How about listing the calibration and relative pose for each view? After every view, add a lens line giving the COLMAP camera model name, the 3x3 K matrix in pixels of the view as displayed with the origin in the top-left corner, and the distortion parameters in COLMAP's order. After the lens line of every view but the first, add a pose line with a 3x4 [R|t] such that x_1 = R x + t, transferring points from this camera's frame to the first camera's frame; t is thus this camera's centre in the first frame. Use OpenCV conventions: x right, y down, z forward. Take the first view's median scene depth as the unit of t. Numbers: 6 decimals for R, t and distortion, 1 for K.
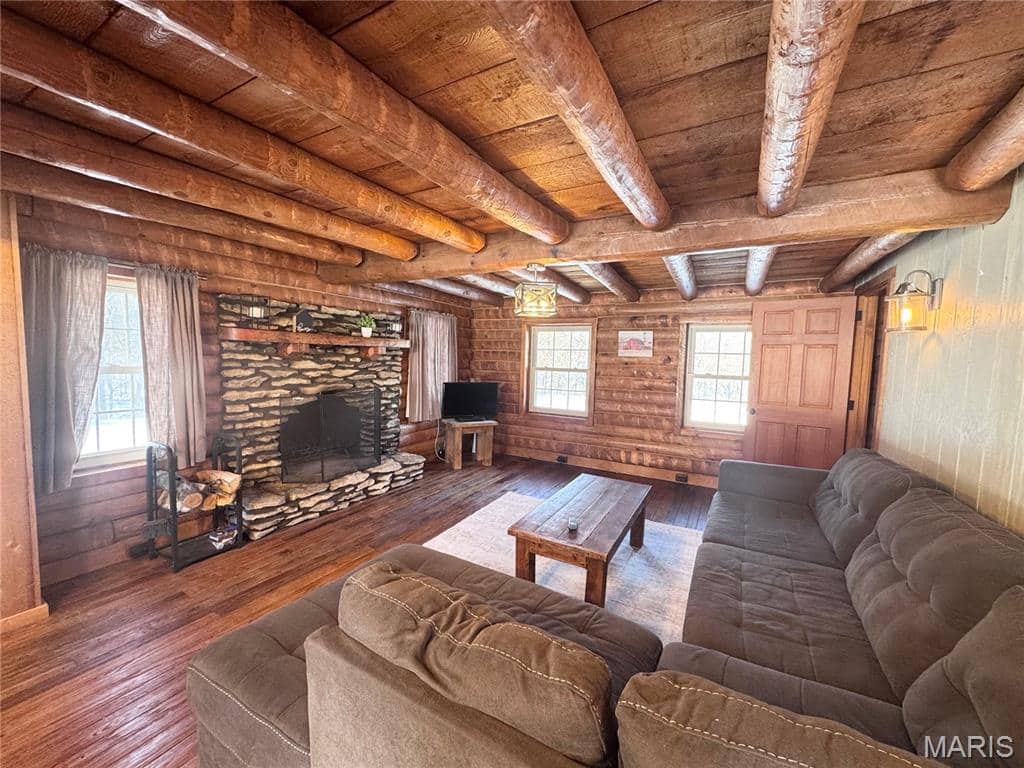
lens RADIAL K [[407.5, 0, 515.4], [0, 407.5, 385.2], [0, 0, 1]] dist [-0.002693, 0.000043]
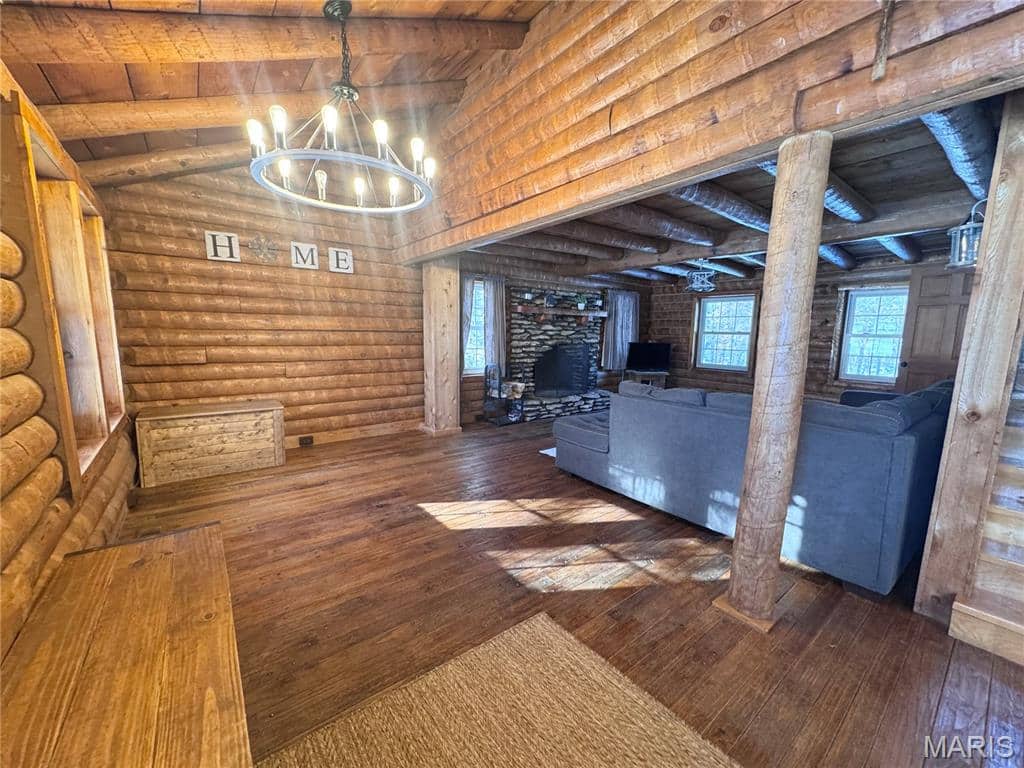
lens RADIAL K [[407.5, 0, 512.2], [0, 407.5, 385.3], [0, 0, 1]] dist [-0.002693, 0.000043]
pose [[0.918426, 0.042591, -0.393294, 0.012028], [-0.021348, 0.998075, 0.058233, 0.082893], [0.395017, -0.045087, 0.917567, -0.529077]]
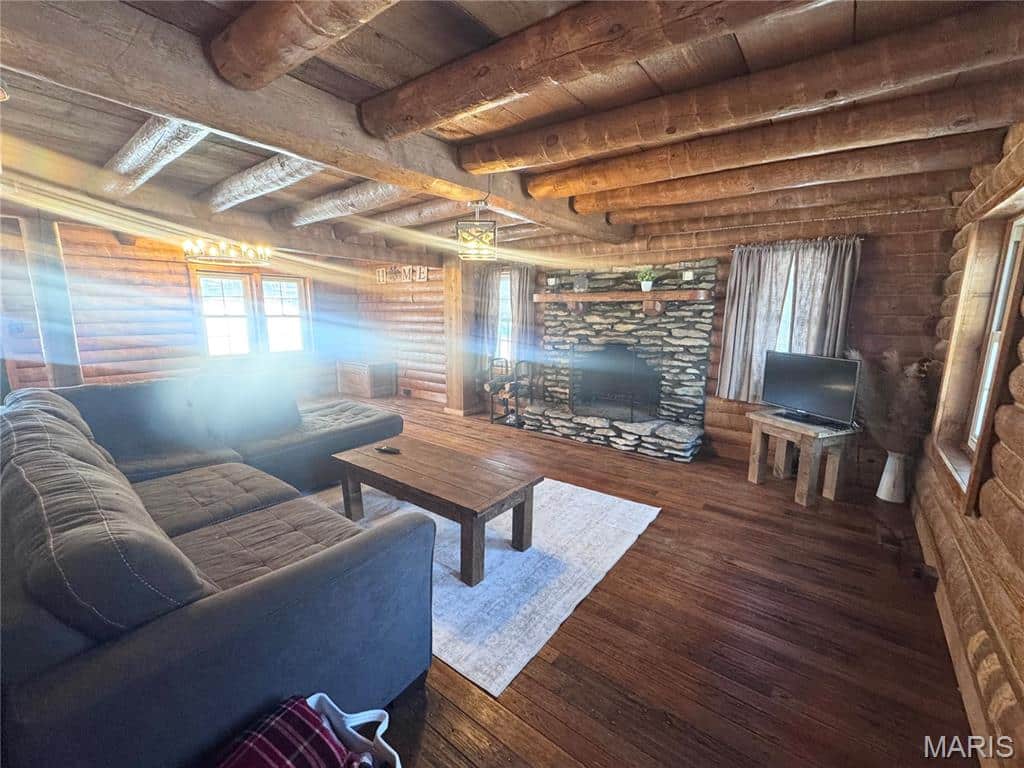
lens RADIAL K [[407.5, 0, 513.8], [0, 407.5, 382.2], [0, 0, 1]] dist [-0.002693, 0.000043]
pose [[-0.146705, 0.133386, -0.980146, 0.665543], [-0.085578, 0.985440, 0.146915, -0.020987], [0.985471, 0.105433, -0.133154, 0.853254]]
